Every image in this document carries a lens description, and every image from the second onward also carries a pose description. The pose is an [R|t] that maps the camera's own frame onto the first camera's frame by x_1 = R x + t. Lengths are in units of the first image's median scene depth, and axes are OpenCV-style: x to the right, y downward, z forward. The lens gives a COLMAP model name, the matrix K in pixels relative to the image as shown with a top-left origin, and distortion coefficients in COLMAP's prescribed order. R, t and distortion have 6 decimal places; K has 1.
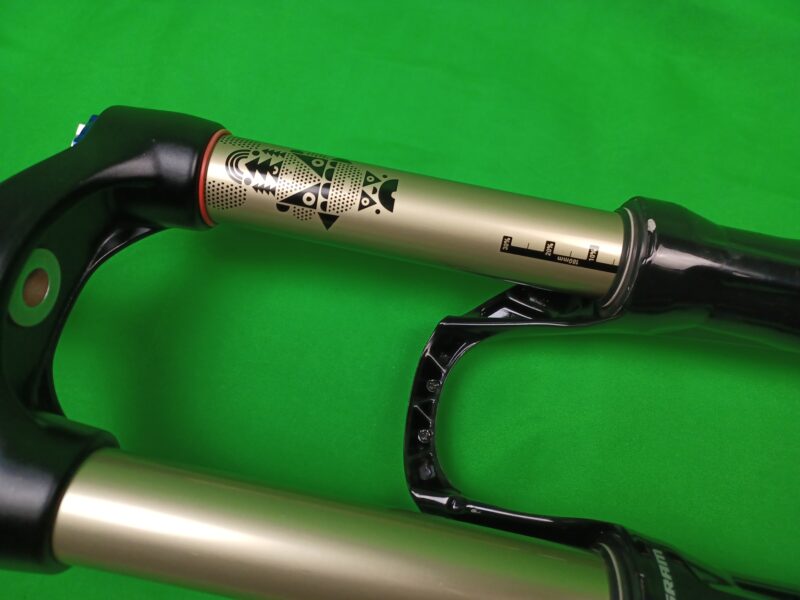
lens RADIAL K [[572.3, 0, 403.2], [0, 572.3, 303.6], [0, 0, 1]] dist [0.037273, -0.001663]
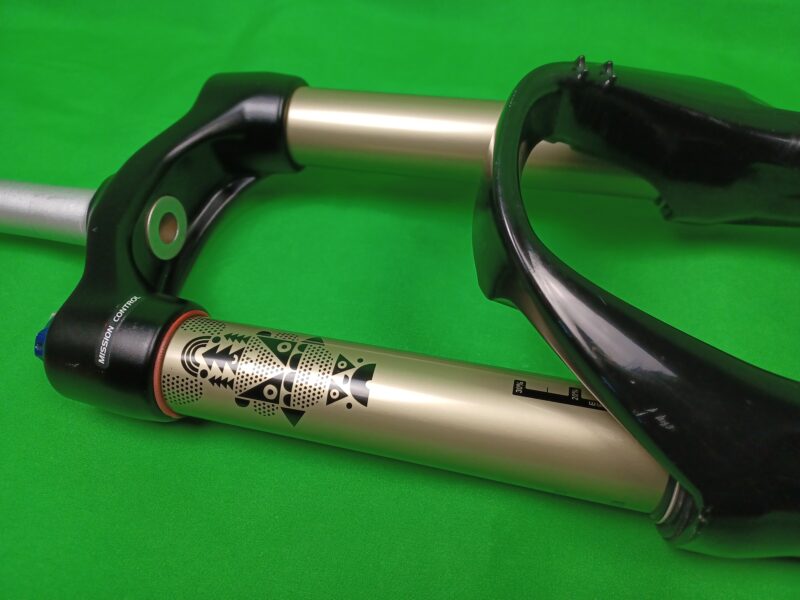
lens RADIAL K [[572.3, 0, 398.9], [0, 572.3, 302.9], [0, 0, 1]] dist [0.037273, -0.001663]
pose [[0.984637, -0.047499, -0.168031, 0.171037], [0.019725, 0.986389, -0.163243, -0.169514], [0.173498, 0.157421, 0.972171, 0.186009]]
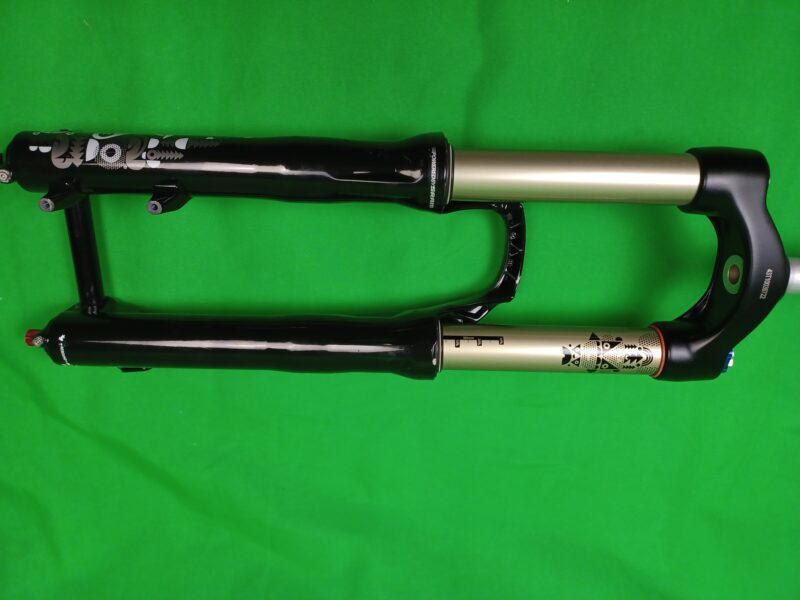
lens RADIAL K [[572.3, 0, 399.4], [0, 572.3, 295.3], [0, 0, 1]] dist [0.037273, -0.001663]
pose [[-0.983831, 0.177732, -0.022098, 0.529583], [-0.178958, -0.980457, 0.081718, -0.049699], [-0.007142, 0.084352, 0.996410, -0.925991]]
